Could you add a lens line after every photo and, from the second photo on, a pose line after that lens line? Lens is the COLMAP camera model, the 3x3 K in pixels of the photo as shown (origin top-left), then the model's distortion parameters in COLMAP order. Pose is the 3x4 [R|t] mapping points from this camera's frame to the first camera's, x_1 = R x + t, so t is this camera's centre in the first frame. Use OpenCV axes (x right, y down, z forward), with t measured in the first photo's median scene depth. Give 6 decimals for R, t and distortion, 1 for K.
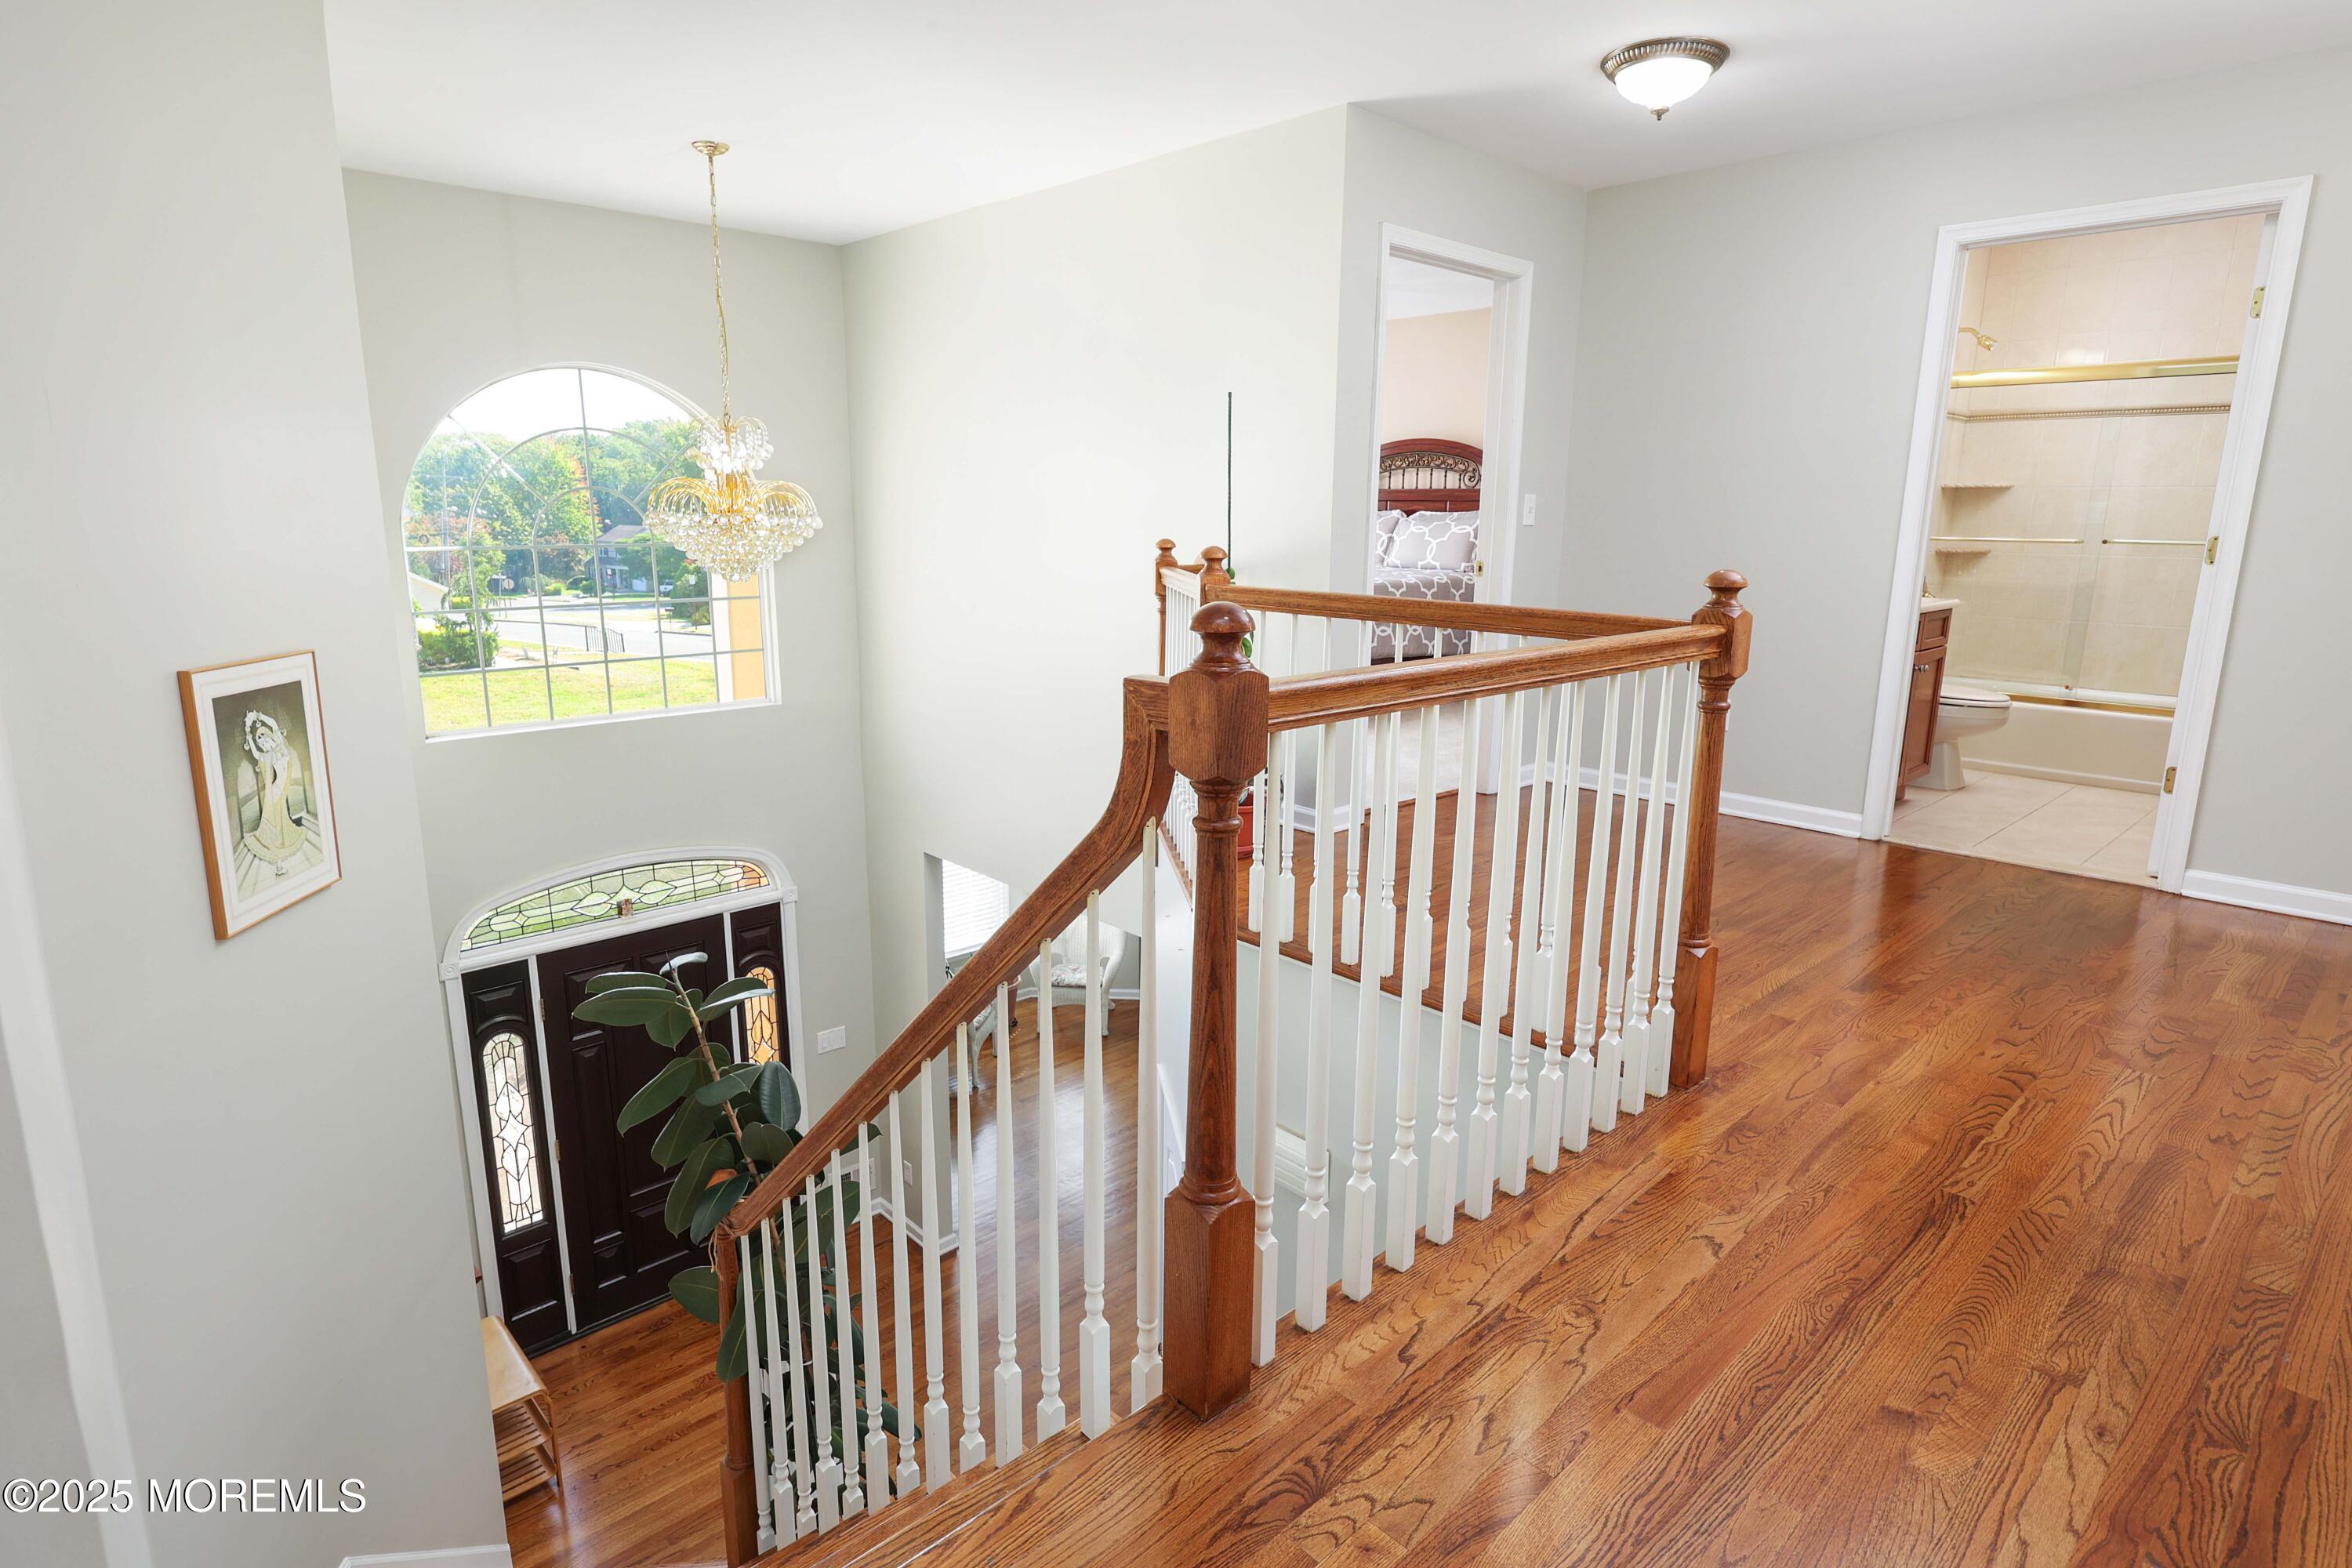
lens RADIAL K [[1264.4, 0, 1179.3], [0, 1264.4, 778.5], [0, 0, 1]] dist [-0.004506, -0.000615]
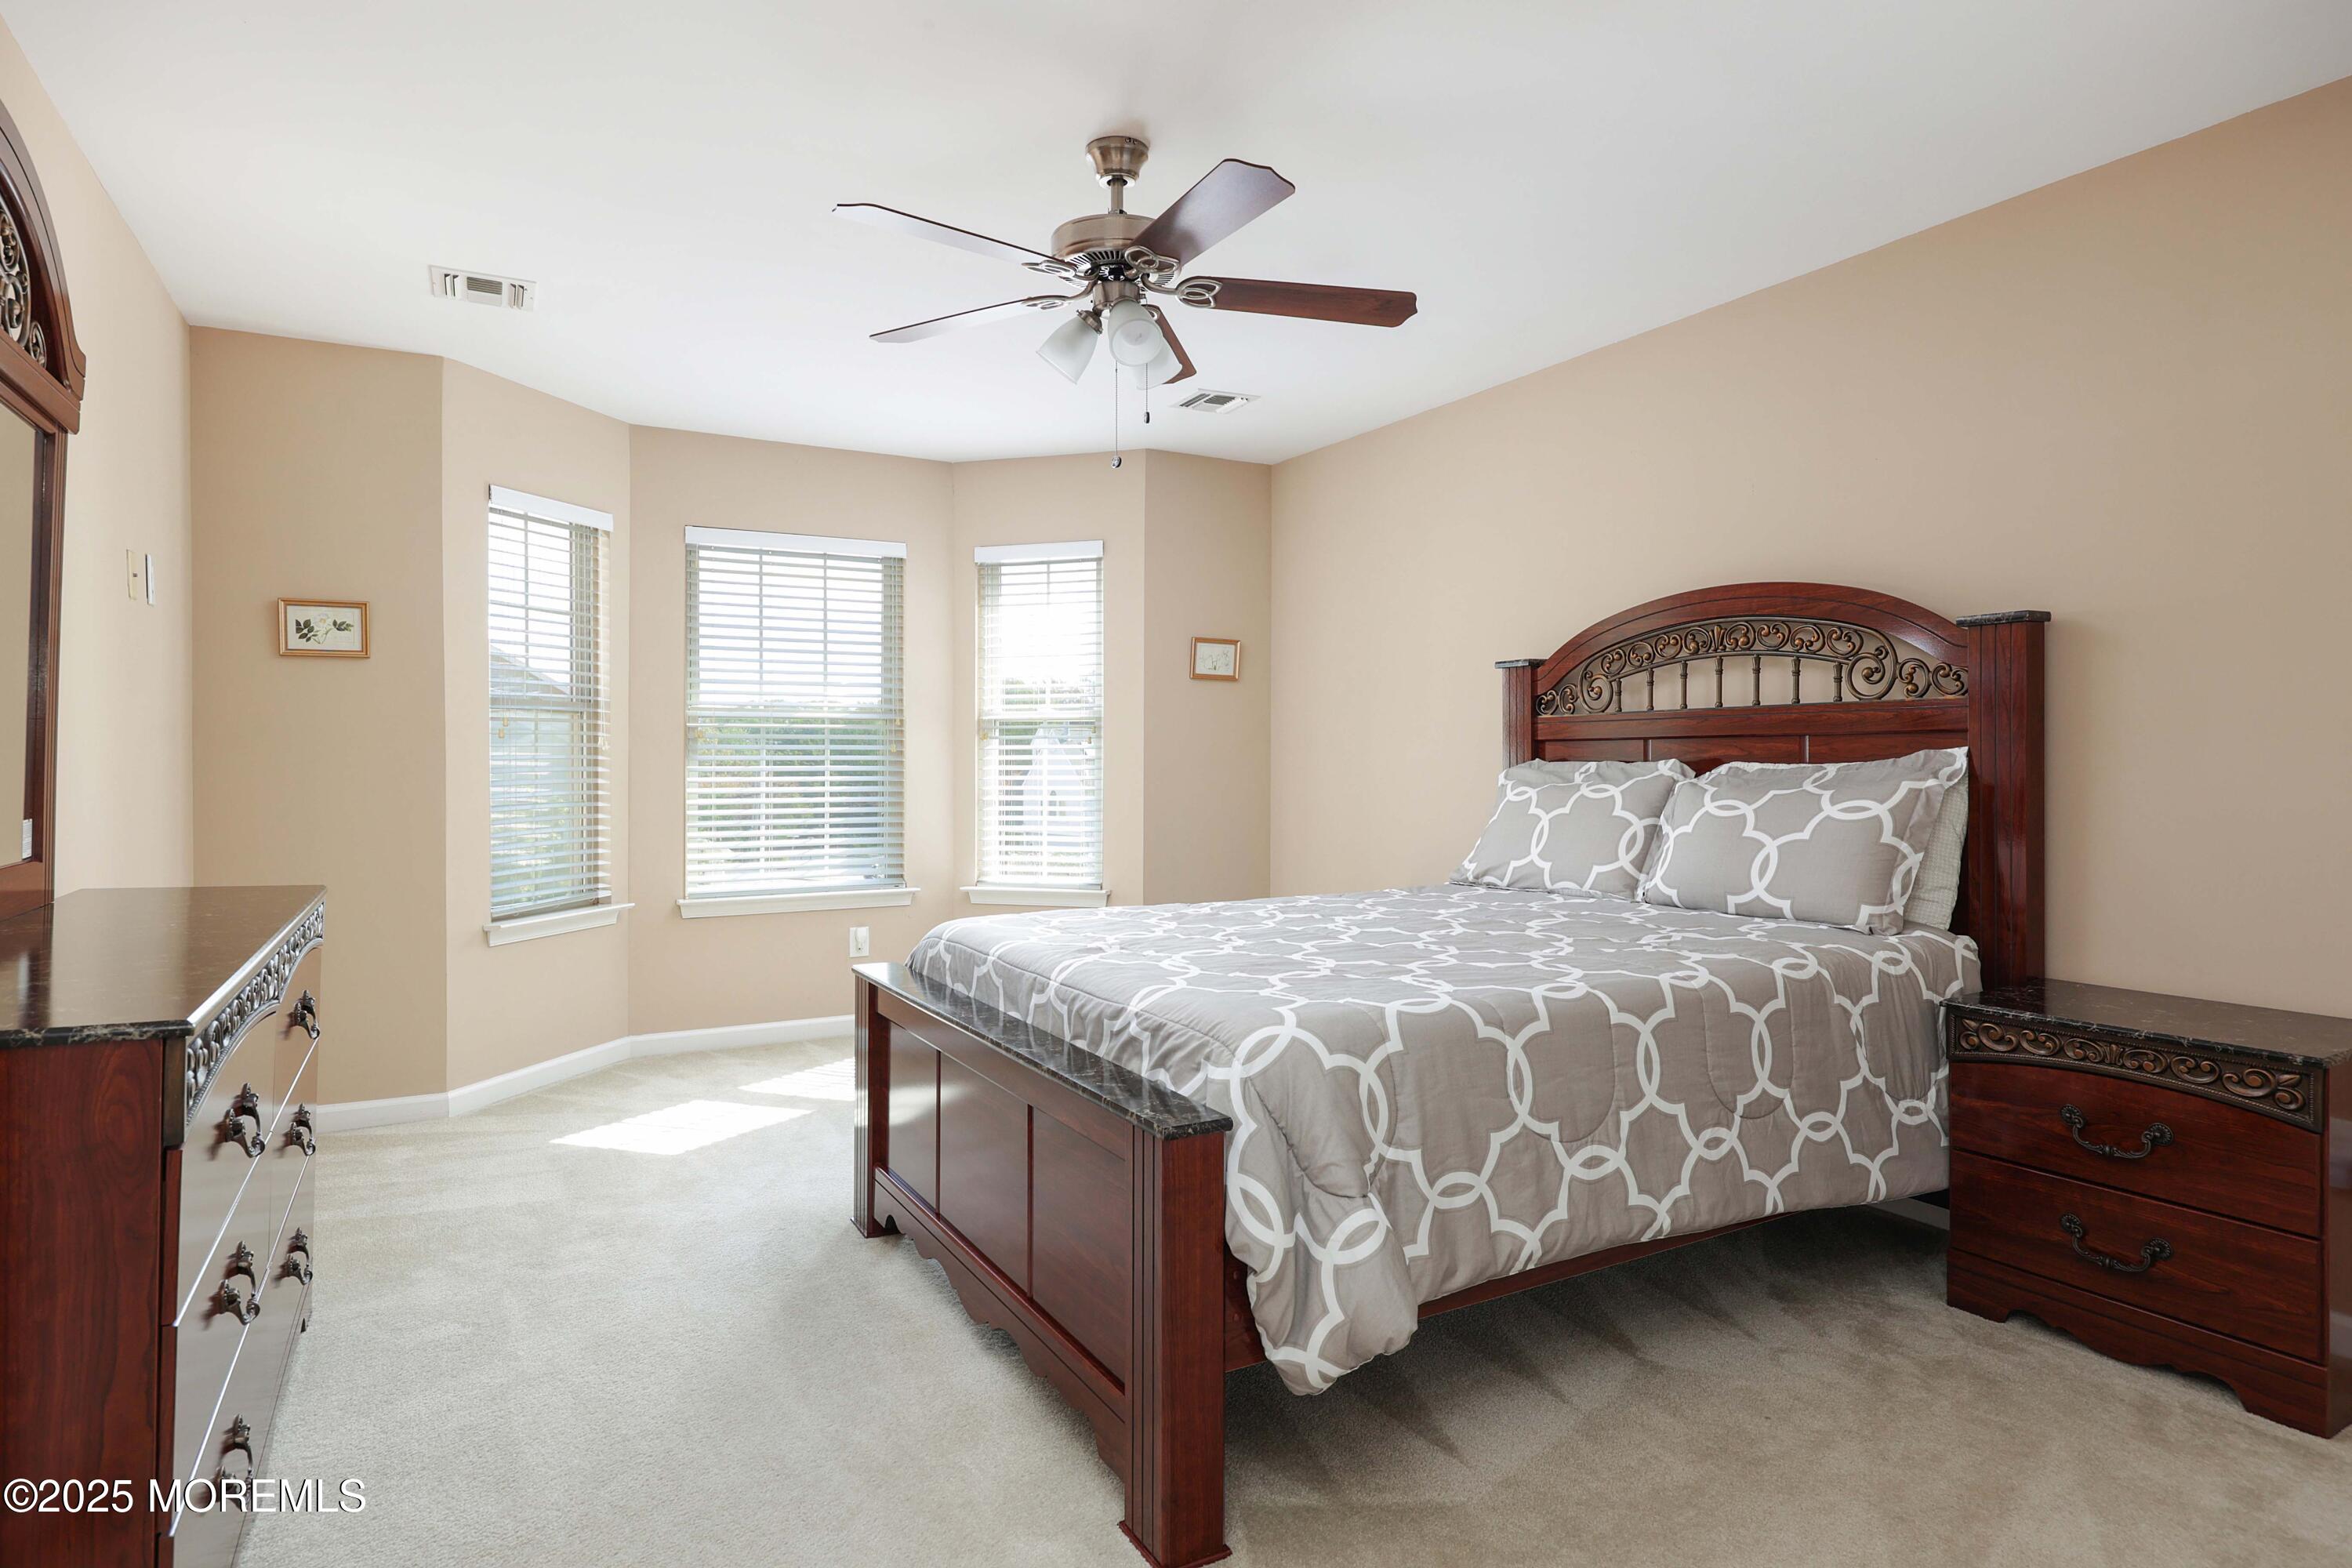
lens RADIAL K [[1264.4, 0, 1178.6], [0, 1264.4, 772.7], [0, 0, 1]] dist [-0.004506, -0.000615]
pose [[0.968281, -0.004729, -0.249818, 0.123331], [-0.046864, 0.978640, -0.200170, -0.122507], [0.245428, 0.205528, 0.947377, 0.590731]]
